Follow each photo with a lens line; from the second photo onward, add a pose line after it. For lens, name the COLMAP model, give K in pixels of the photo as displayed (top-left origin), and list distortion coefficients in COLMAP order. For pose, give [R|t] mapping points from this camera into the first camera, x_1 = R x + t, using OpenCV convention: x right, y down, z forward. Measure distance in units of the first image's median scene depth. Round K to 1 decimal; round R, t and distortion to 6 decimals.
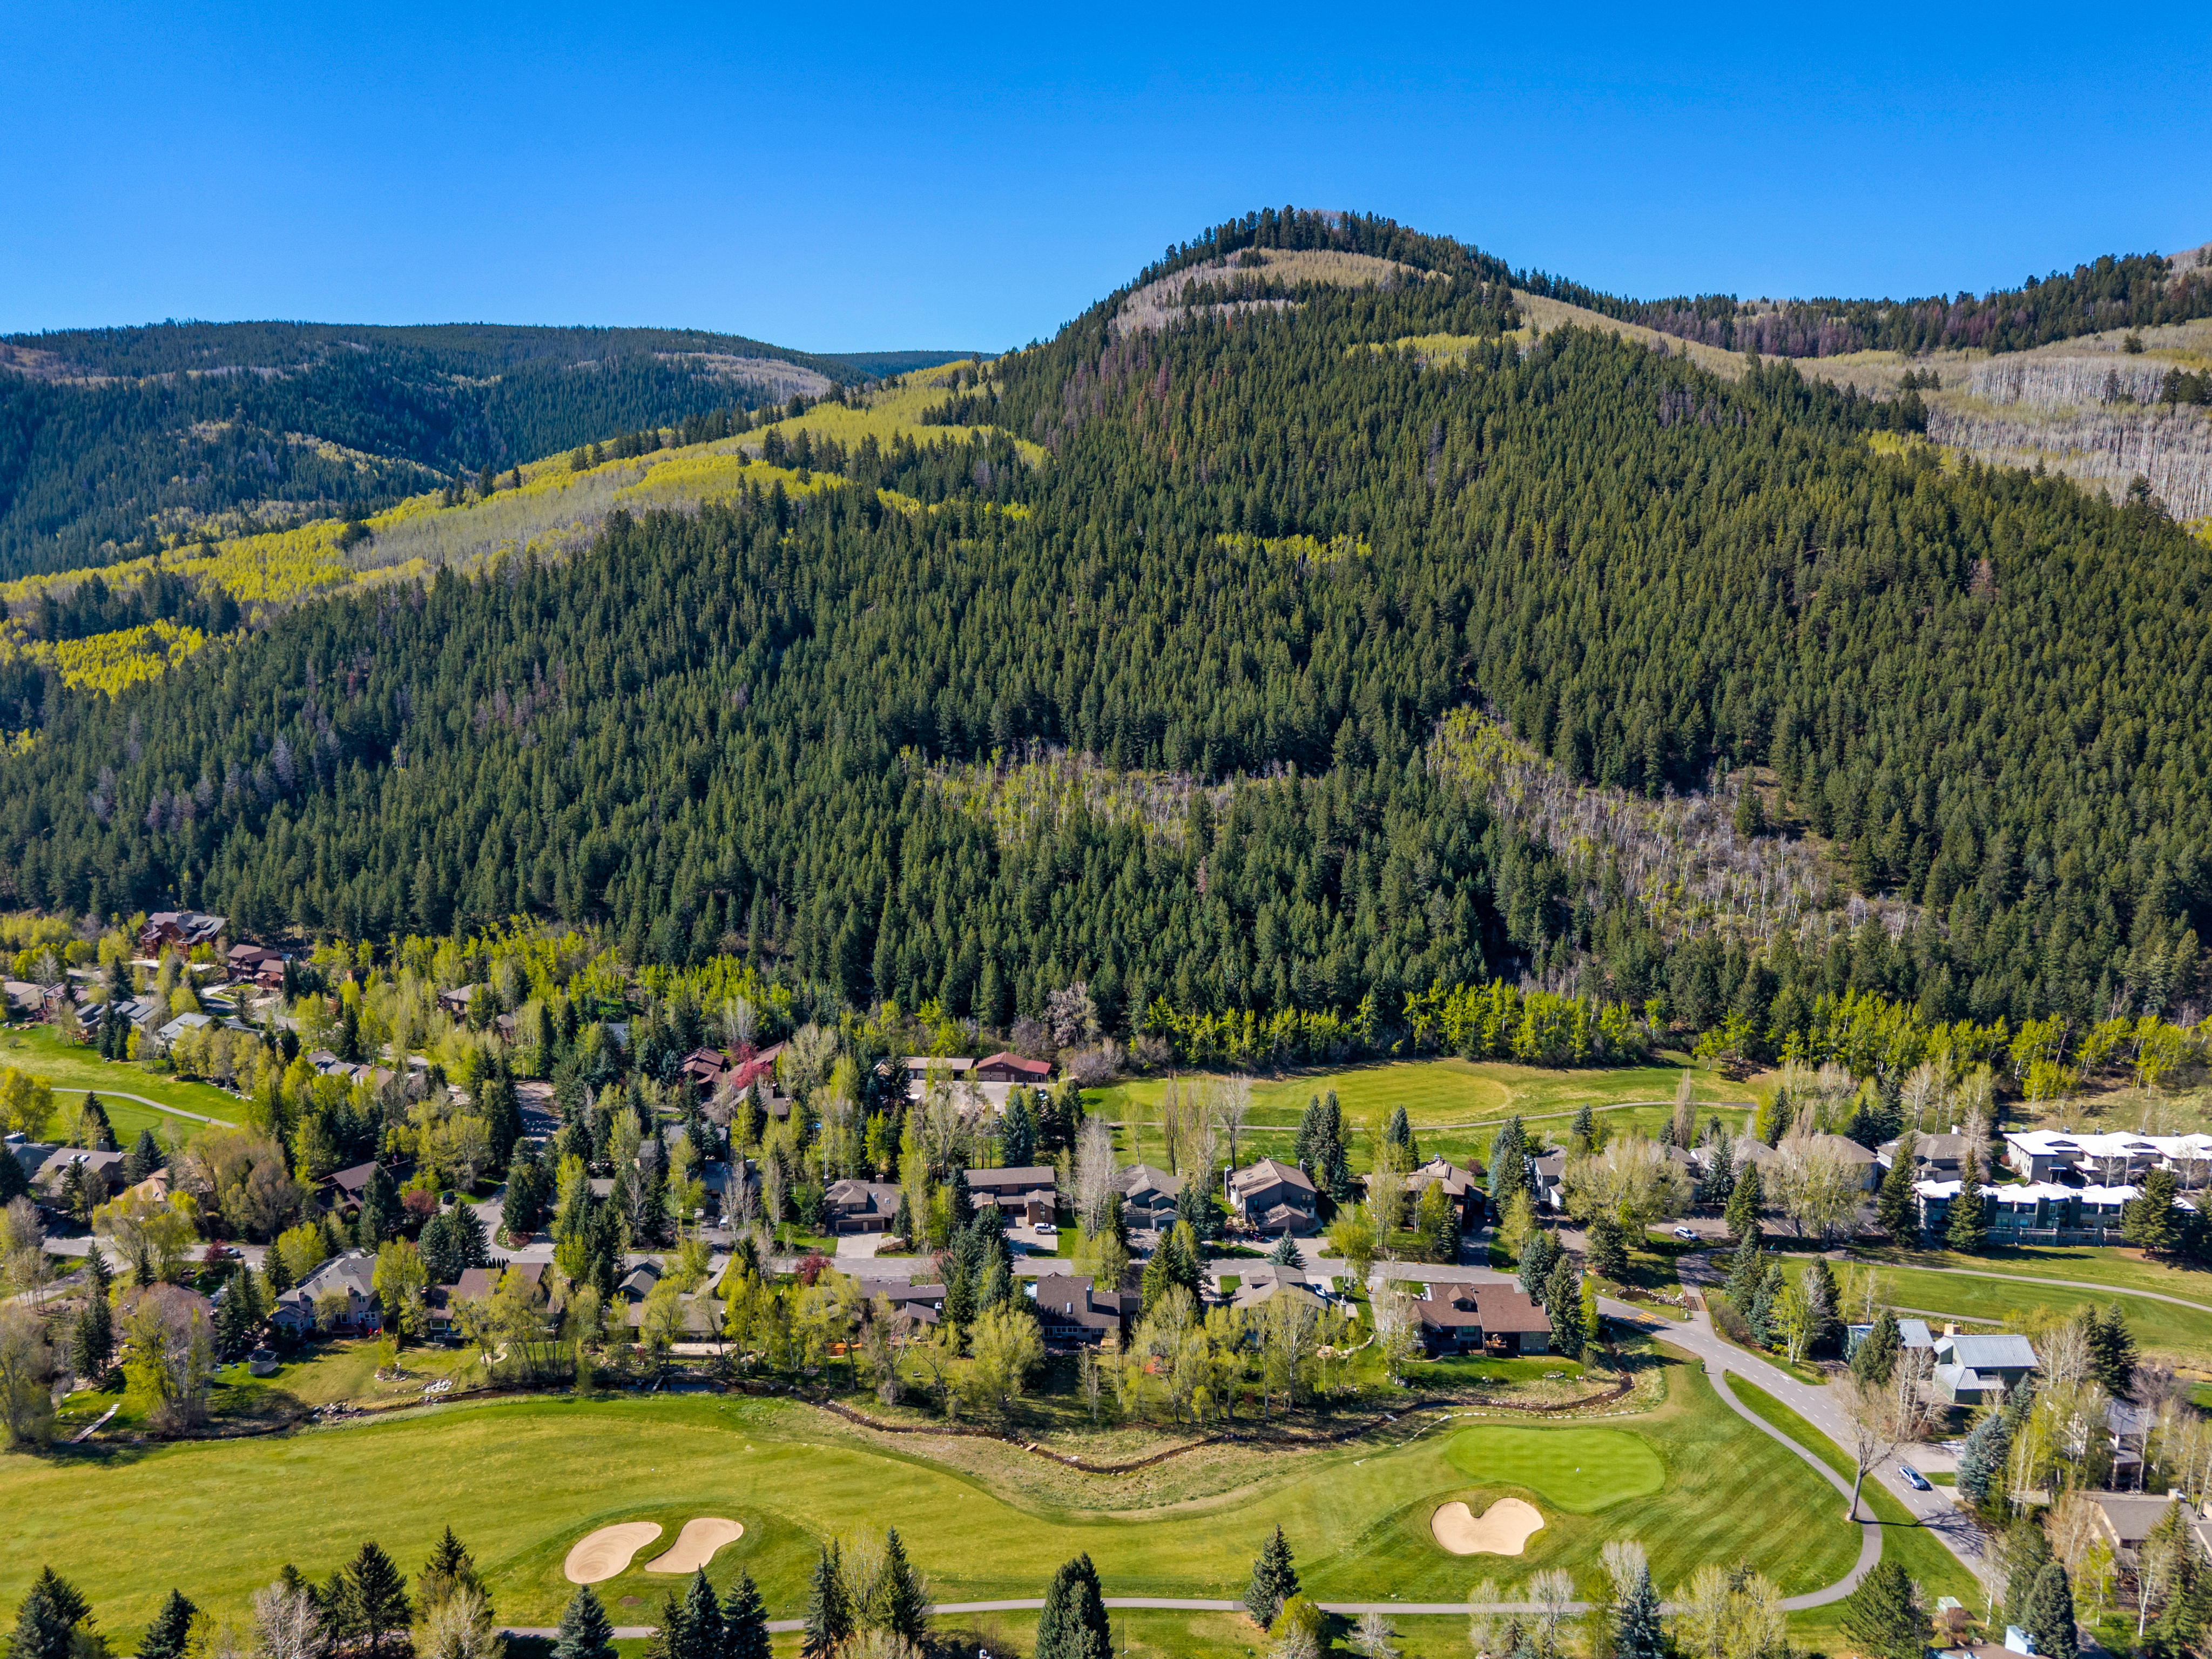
lens RADIAL K [[1547.4, 0, 1070.4], [0, 1547.4, 910.7], [0, 0, 1]] dist [0.121219, -0.211201]
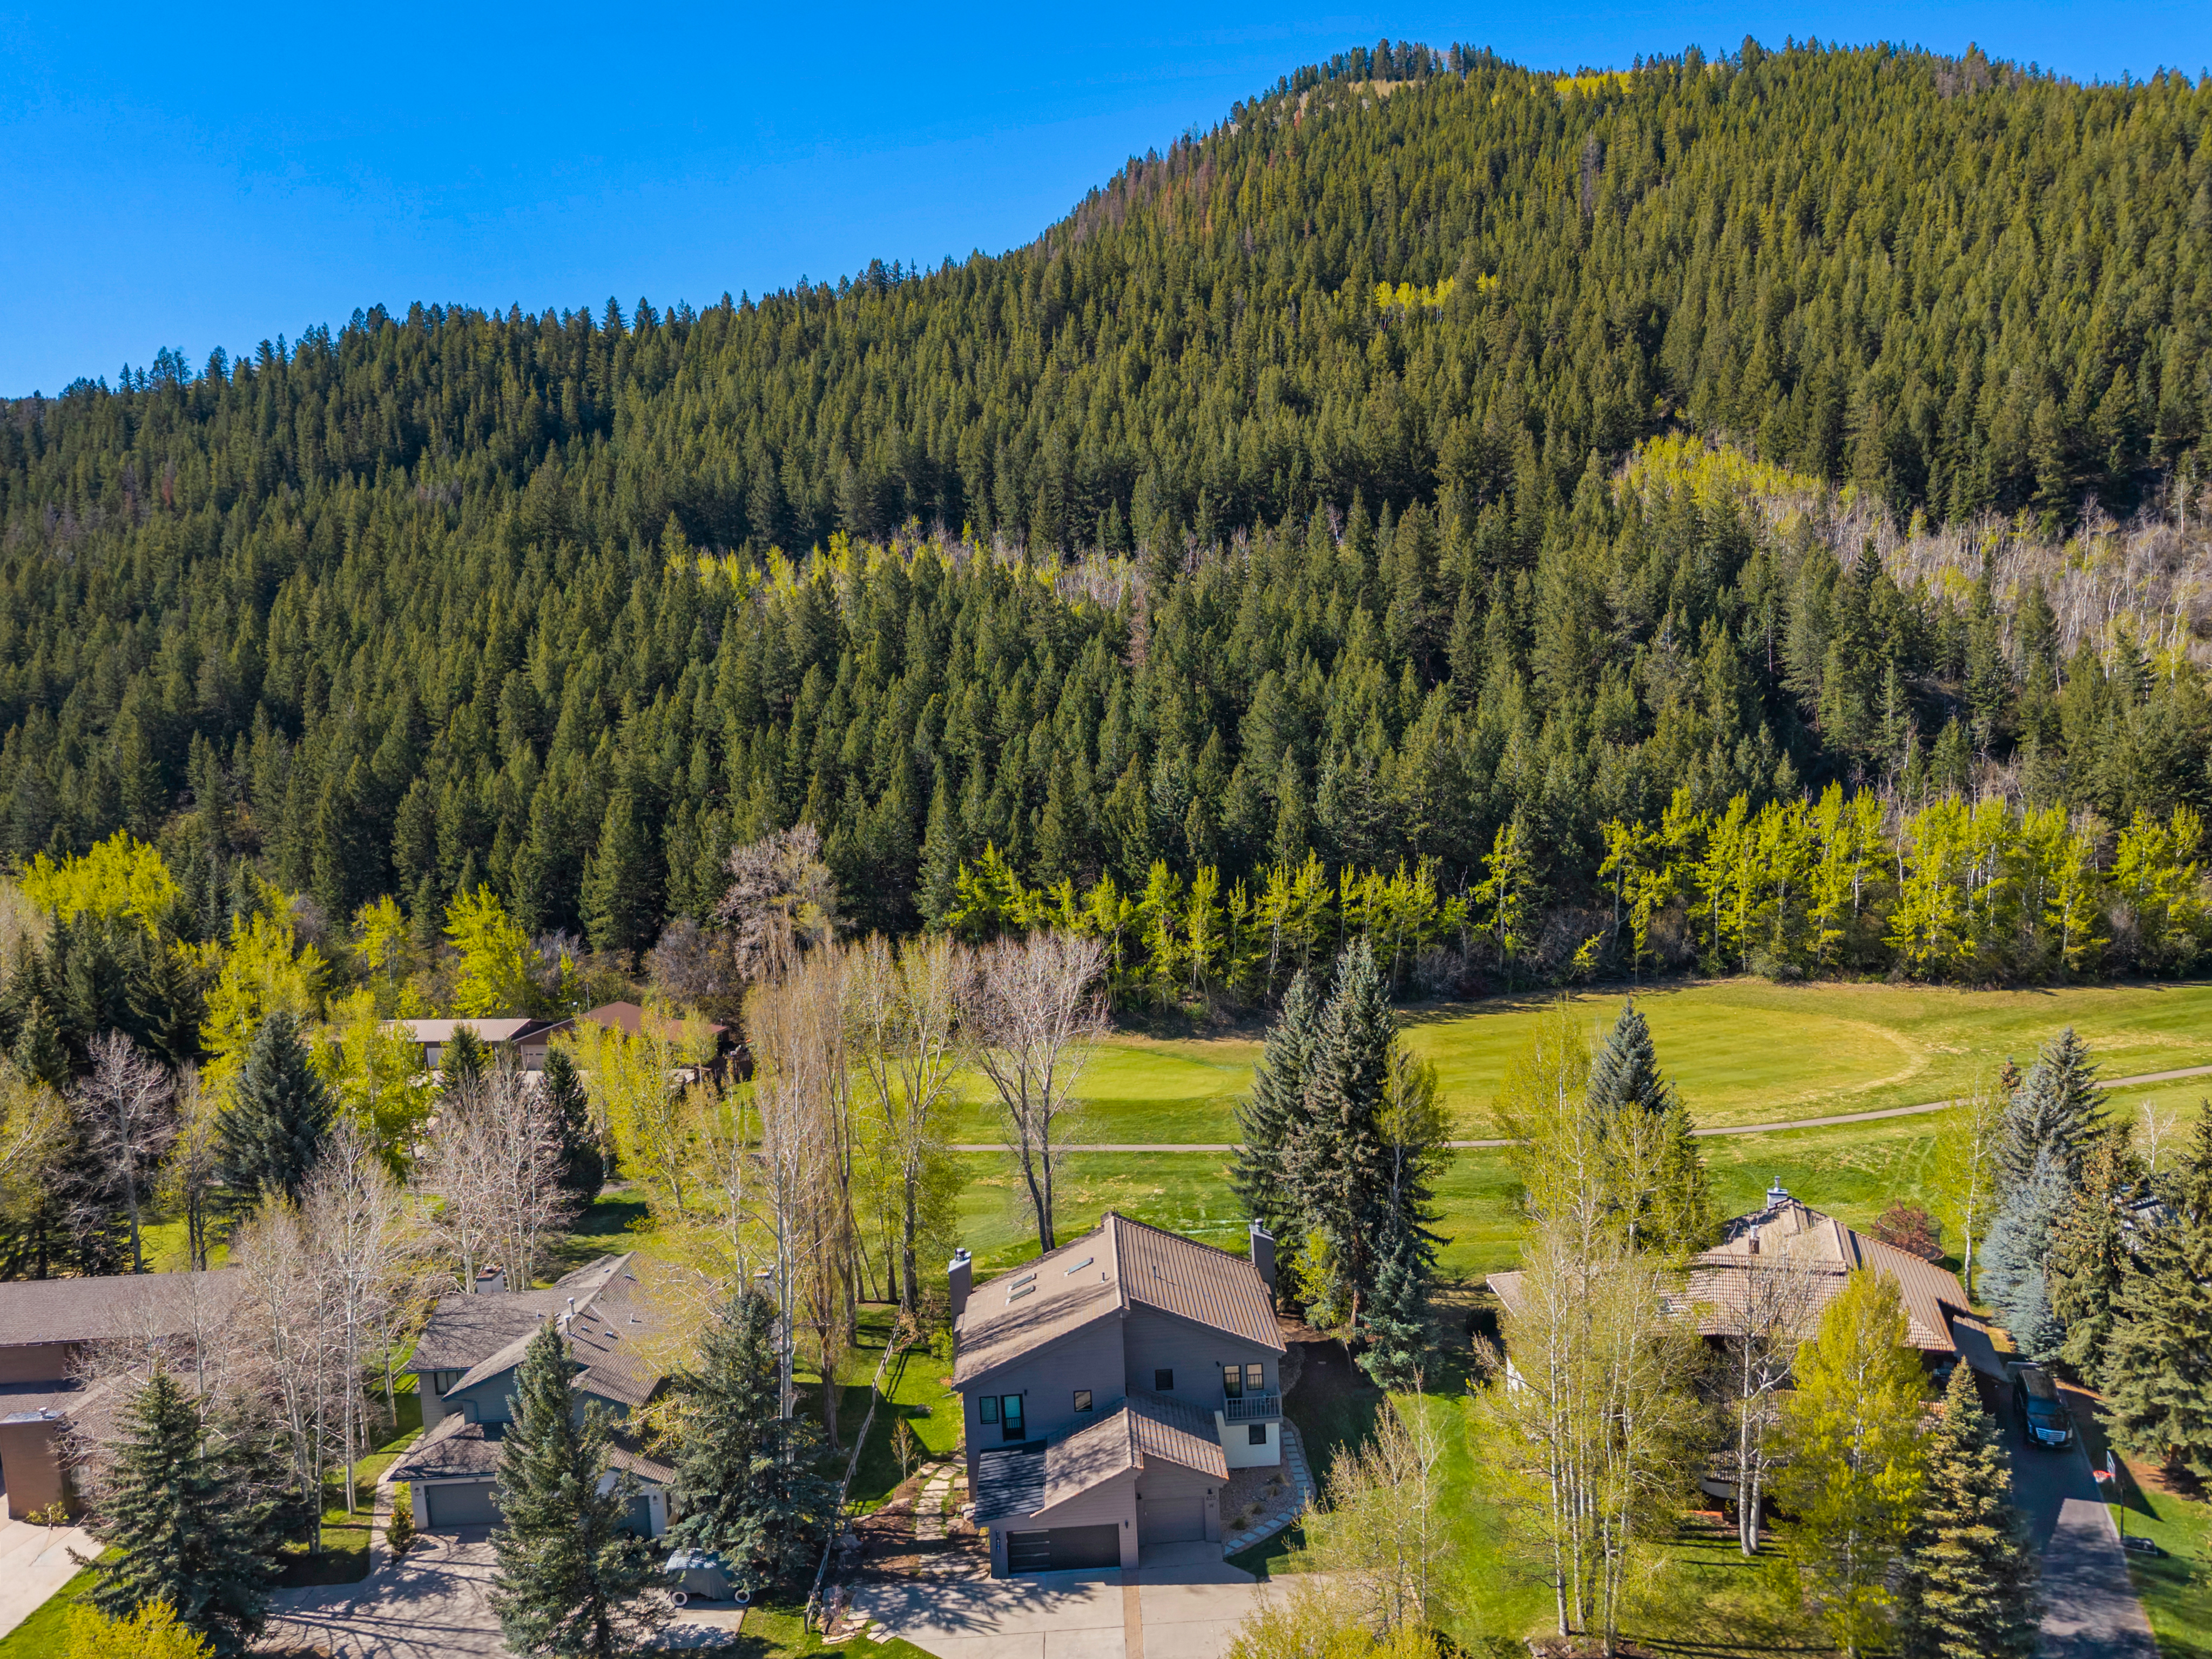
lens RADIAL K [[1577.2, 0, 1147.5], [0, 1577.2, 925.3], [0, 0, 1]] dist [0.034206, -0.043231]
pose [[0.998500, -0.029394, -0.046187, 0.114378], [0.026651, 0.997906, -0.058932, 0.098108], [0.047823, 0.057613, 0.997193, 0.580198]]
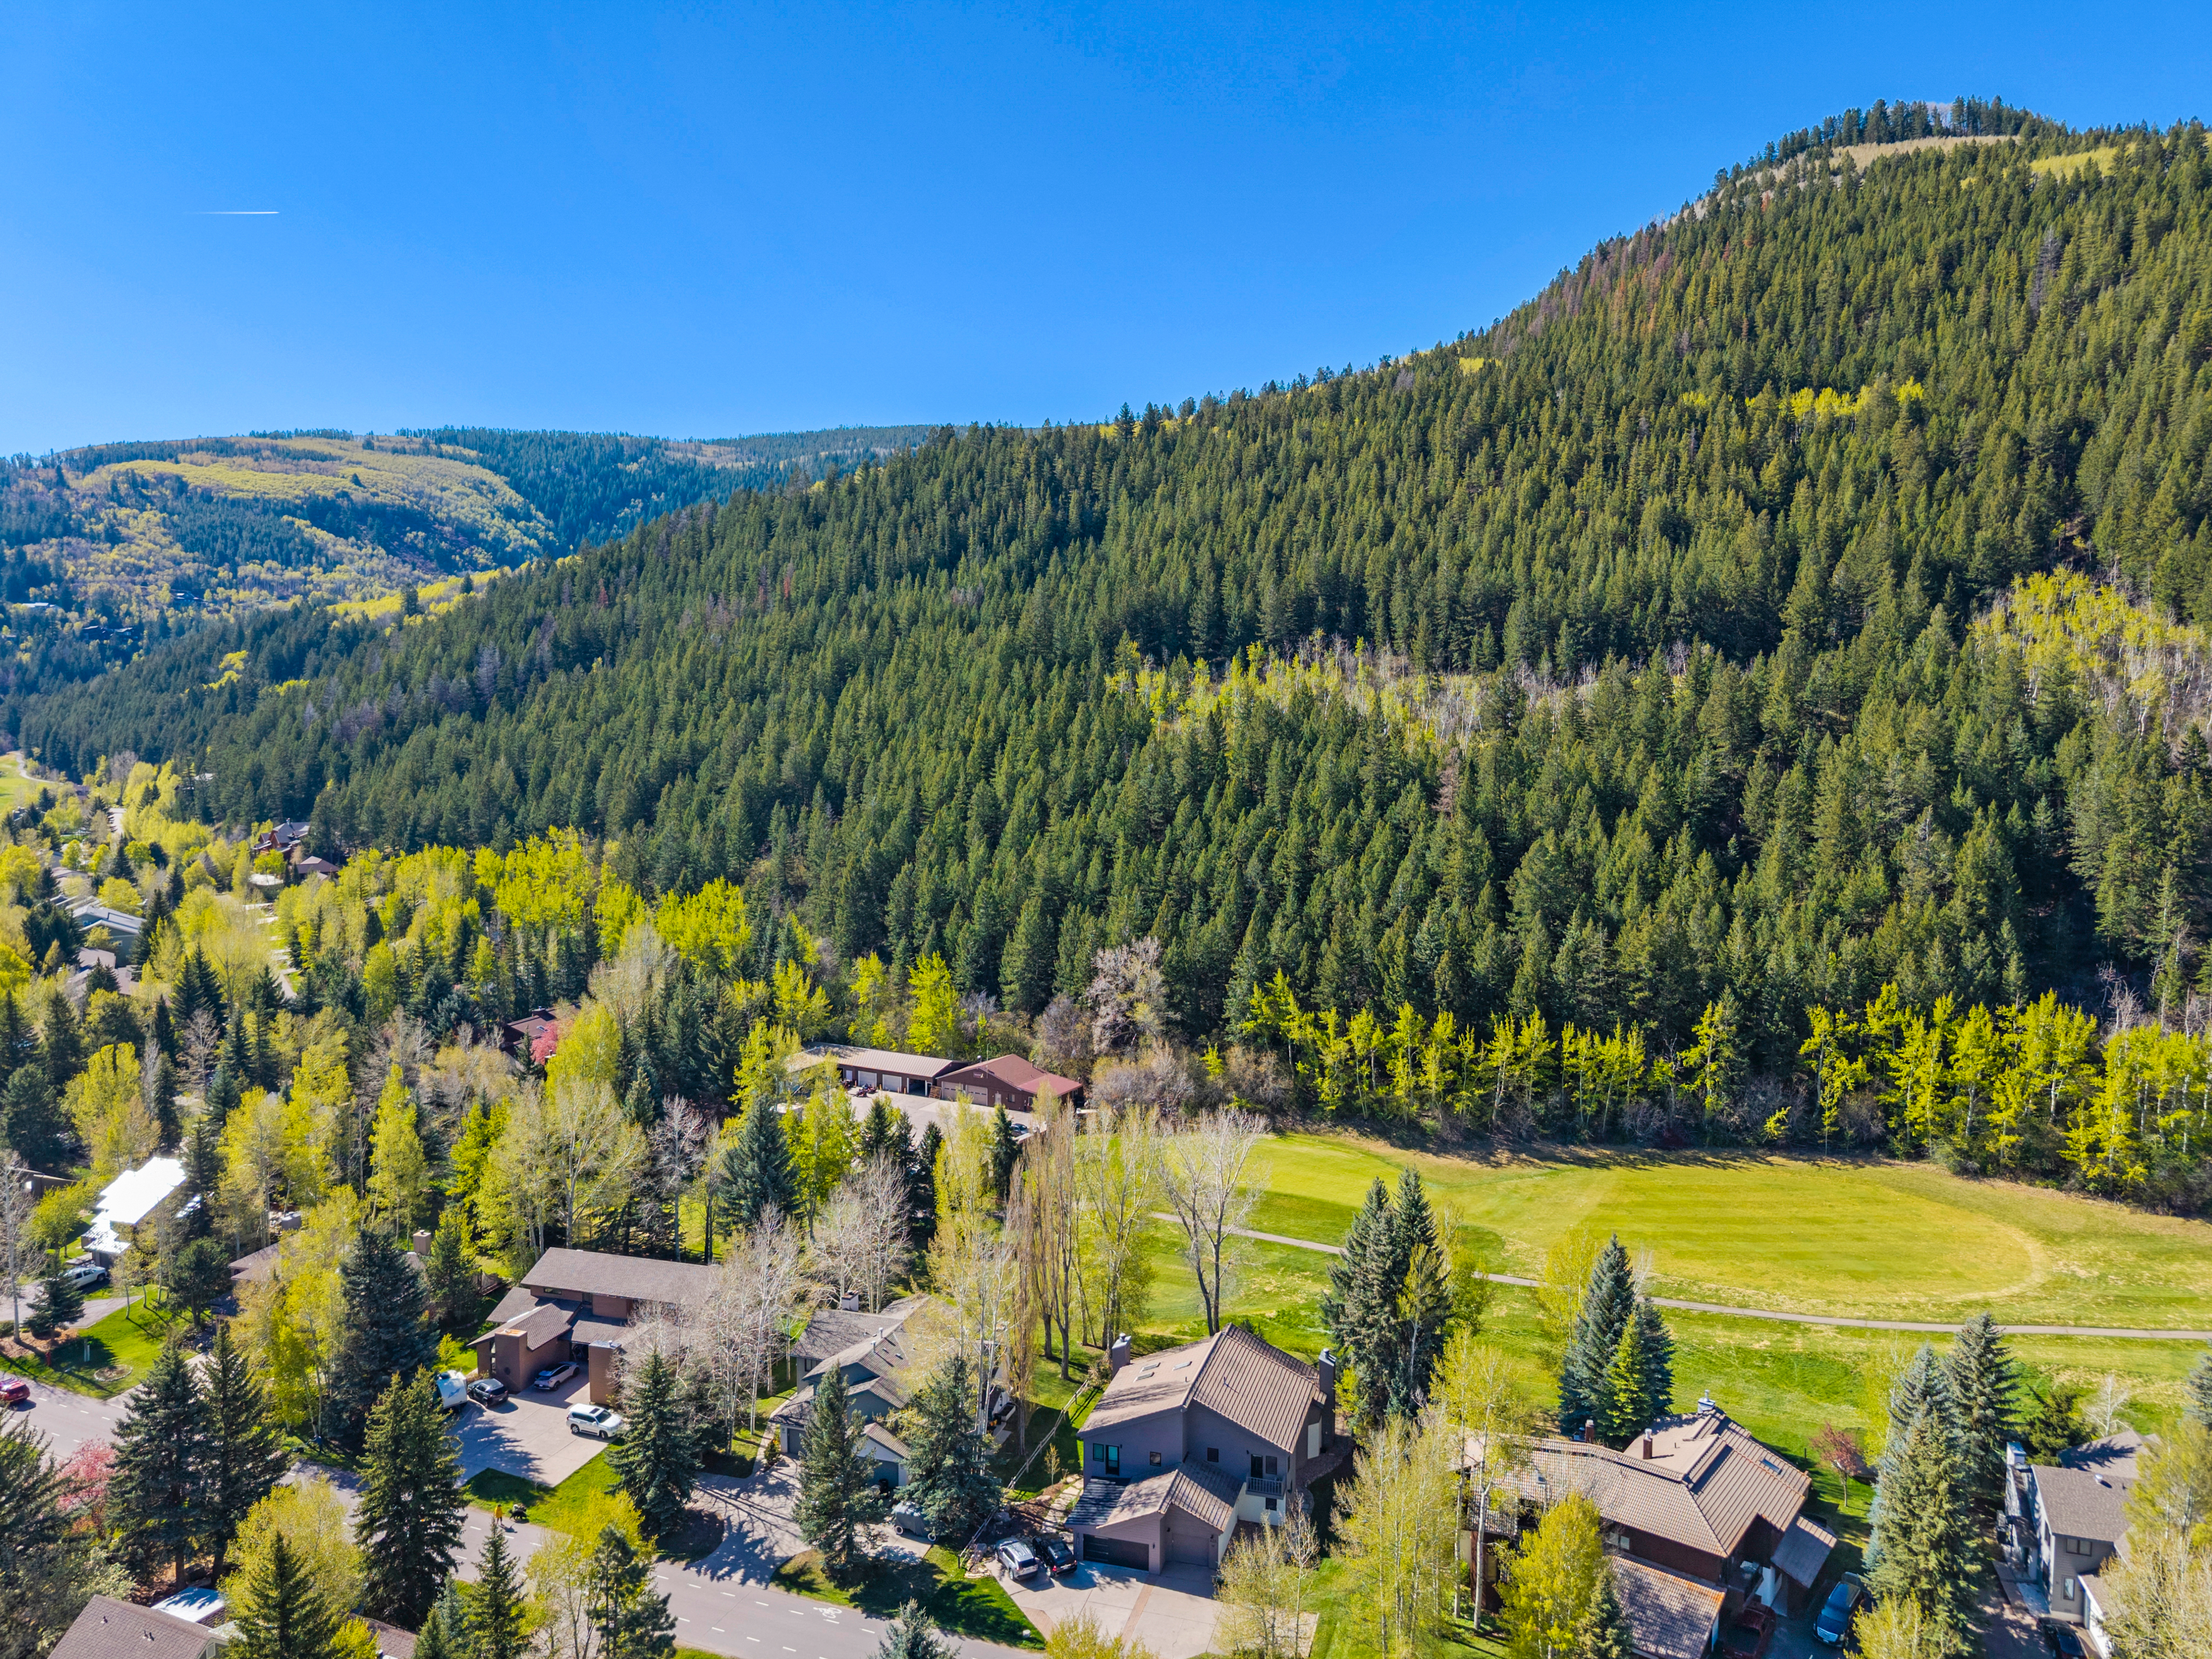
lens RADIAL K [[1476.6, 0, 1106.0], [0, 1476.6, 829.5], [0, 0, 1]] dist [0.021592, -0.021691]
pose [[0.926640, 0.038829, -0.373939, 0.181380], [-0.078418, 0.992737, -0.091241, 0.055670], [0.367680, 0.113871, 0.922954, 0.503741]]
